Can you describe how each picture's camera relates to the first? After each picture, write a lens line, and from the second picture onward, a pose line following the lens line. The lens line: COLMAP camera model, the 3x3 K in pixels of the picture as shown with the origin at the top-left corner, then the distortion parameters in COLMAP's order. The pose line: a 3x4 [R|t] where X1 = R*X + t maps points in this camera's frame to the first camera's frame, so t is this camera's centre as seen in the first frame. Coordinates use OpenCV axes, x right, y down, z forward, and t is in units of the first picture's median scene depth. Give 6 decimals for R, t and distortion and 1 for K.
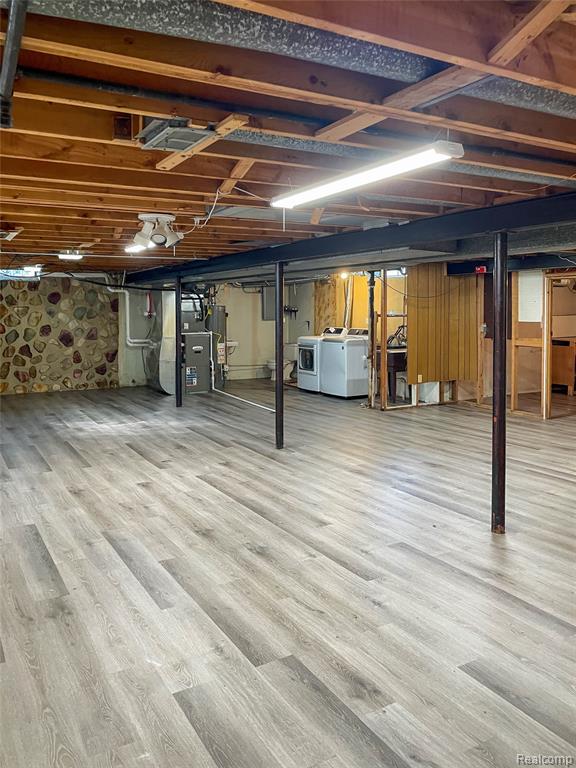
lens RADIAL K [[621.9, 0, 292.8], [0, 621.9, 359.0], [0, 0, 1]] dist [-0.010712, -0.004409]
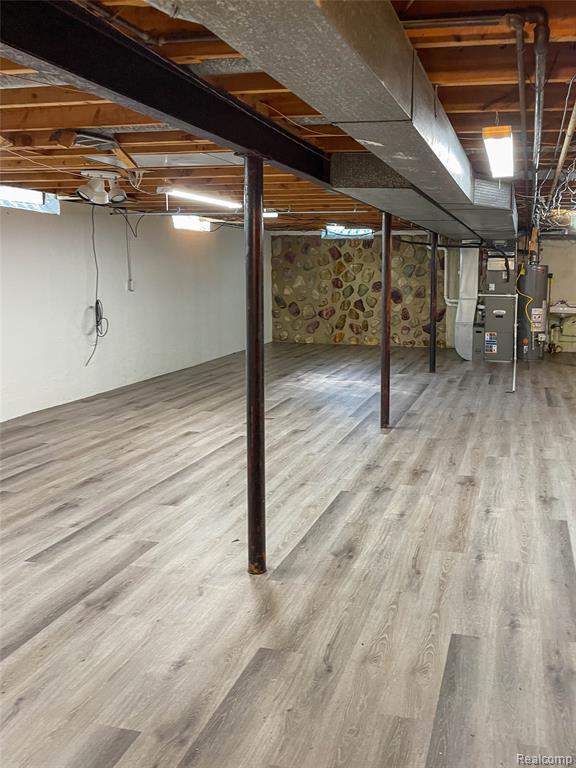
lens RADIAL K [[621.9, 0, 292.8], [0, 621.9, 359.0], [0, 0, 1]] dist [-0.010712, -0.004409]
pose [[0.754827, 0.109070, -0.646792, 0.191838], [-0.067128, 0.993746, 0.089237, -0.009237], [0.652480, -0.023940, 0.757427, 0.112346]]
